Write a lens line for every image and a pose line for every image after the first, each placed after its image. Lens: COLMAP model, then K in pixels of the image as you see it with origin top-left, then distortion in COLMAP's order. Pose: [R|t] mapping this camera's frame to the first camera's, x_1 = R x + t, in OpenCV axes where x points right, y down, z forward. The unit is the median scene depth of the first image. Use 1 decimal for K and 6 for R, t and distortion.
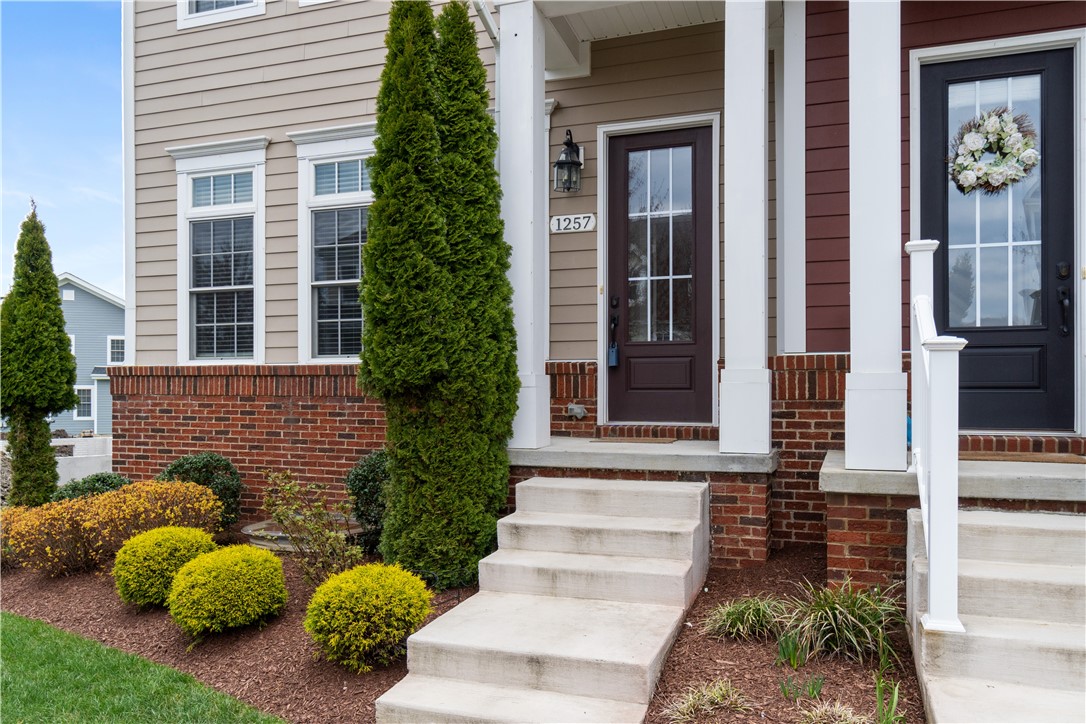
lens RADIAL K [[848.0, 0, 541.7], [0, 848.0, 389.1], [0, 0, 1]] dist [0.001332, -0.001441]
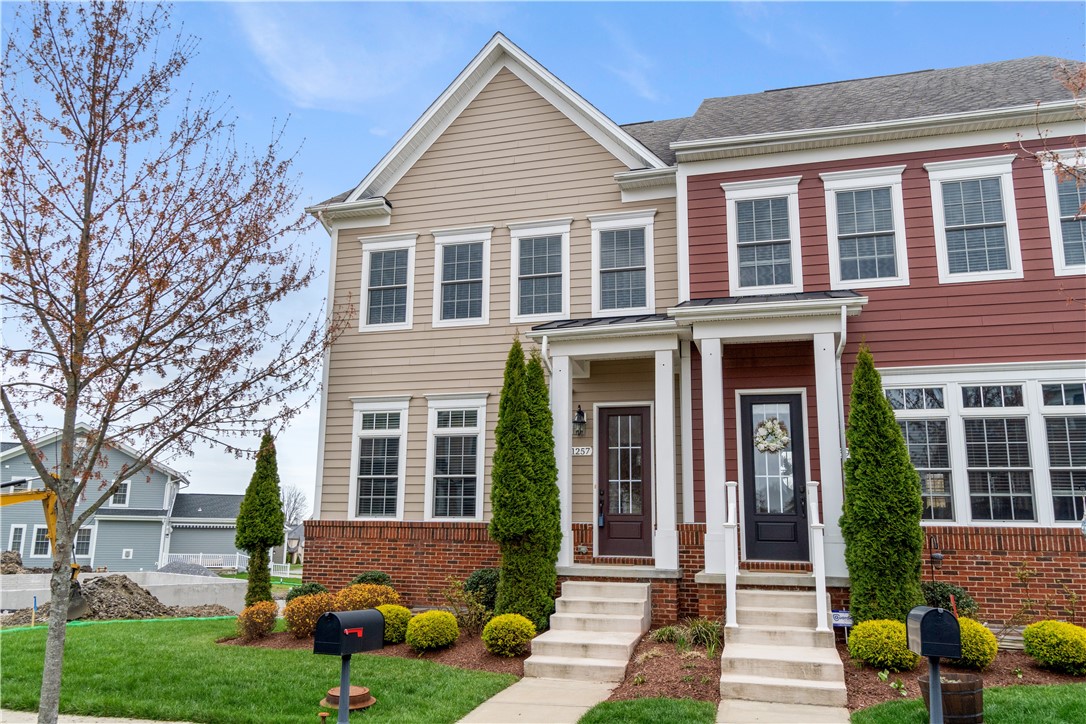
lens RADIAL K [[827.4, 0, 543.0], [0, 827.4, 362.0], [0, 0, 1]] dist [0.009246, -0.001271]
pose [[0.997650, 0.028413, 0.062352, -0.218644], [-0.015107, 0.978793, -0.204296, -0.006808], [-0.066835, 0.202874, 0.976921, -1.129918]]
